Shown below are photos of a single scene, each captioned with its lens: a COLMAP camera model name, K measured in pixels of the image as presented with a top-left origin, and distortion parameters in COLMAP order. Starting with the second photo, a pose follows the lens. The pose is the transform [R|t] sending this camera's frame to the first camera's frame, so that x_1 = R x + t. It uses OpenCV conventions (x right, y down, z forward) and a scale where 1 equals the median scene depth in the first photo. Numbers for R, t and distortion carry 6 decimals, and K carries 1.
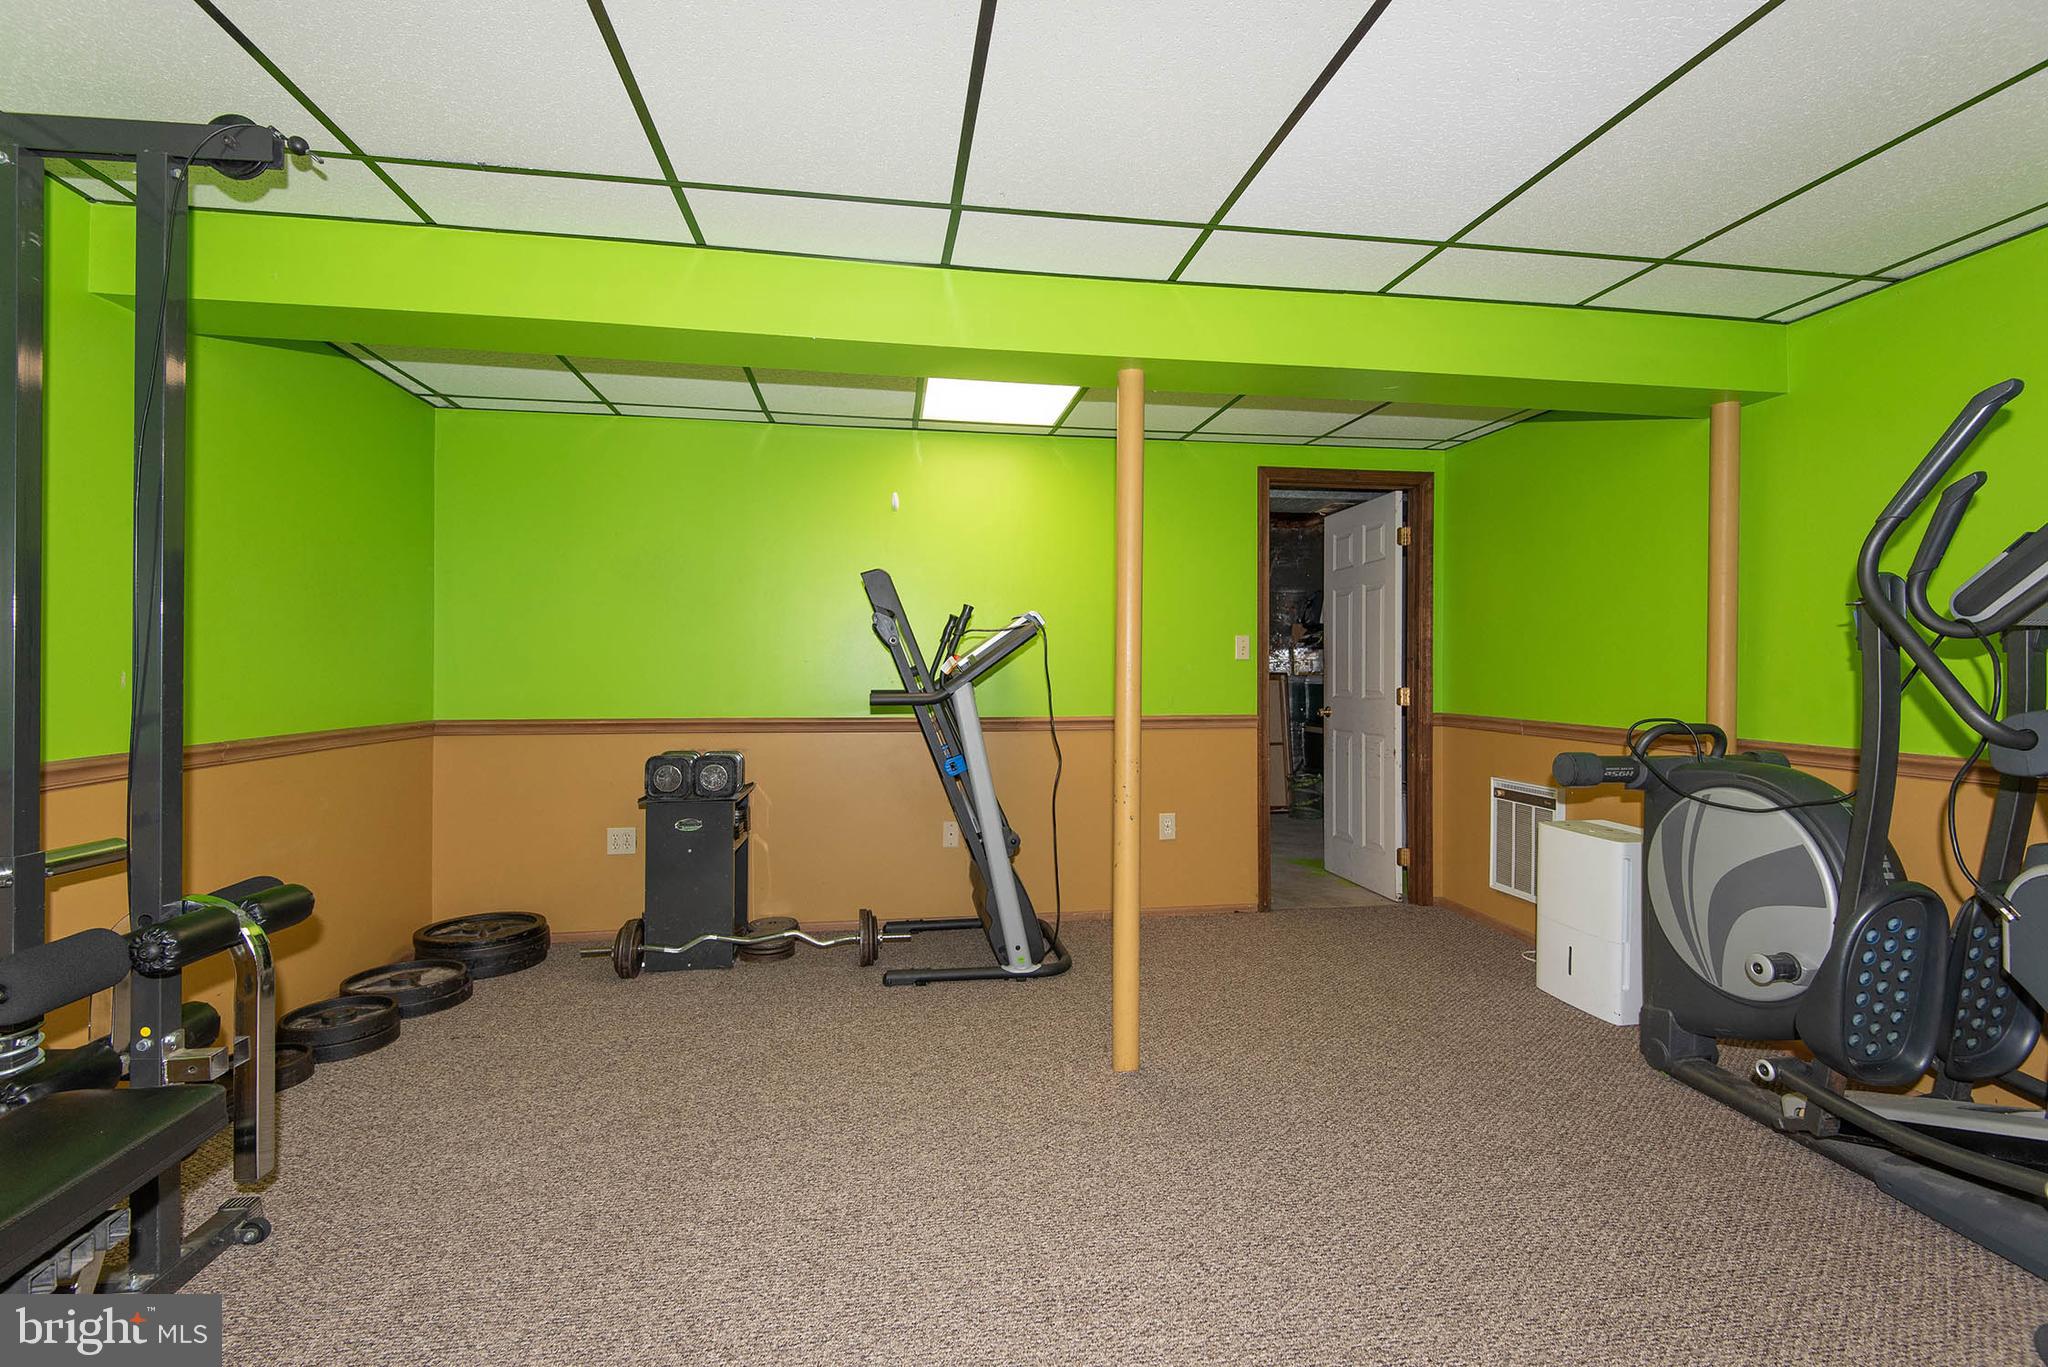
lens RADIAL K [[922.2, 0, 1024.0], [0, 922.2, 683.5], [0, 0, 1]] dist [0.003210, -0.000007]
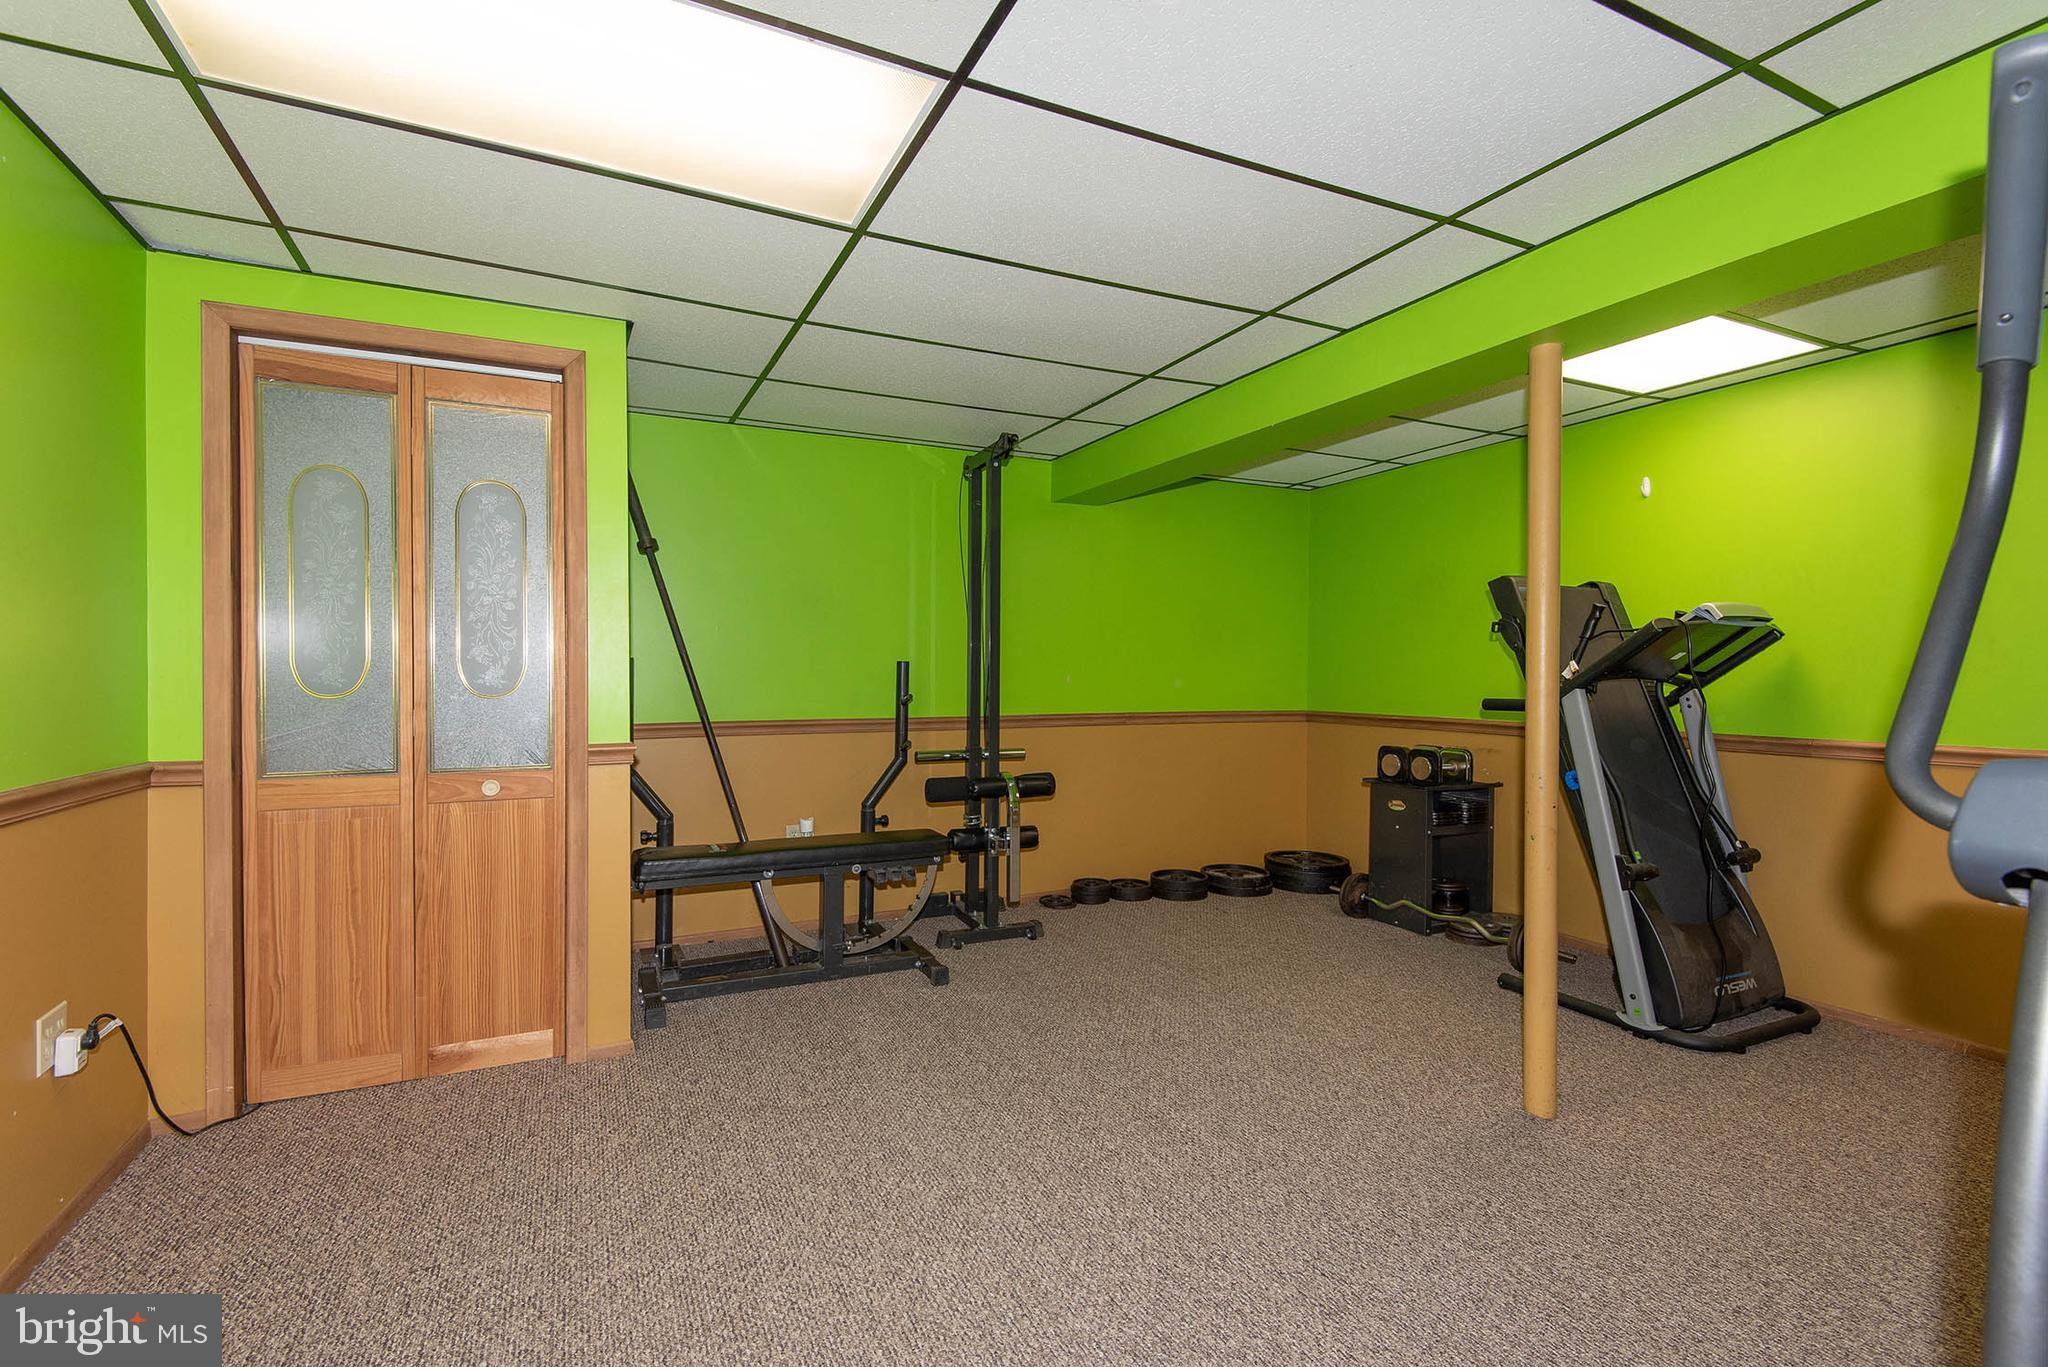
lens RADIAL K [[938.7, 0, 1024.0], [0, 938.7, 683.5], [0, 0, 1]] dist [0.038718, 0.000041]
pose [[0.286637, 0.011760, -0.957967, 0.675591], [-0.012738, 0.999883, 0.008463, -0.008948], [0.957955, 0.009777, 0.286753, 0.182252]]
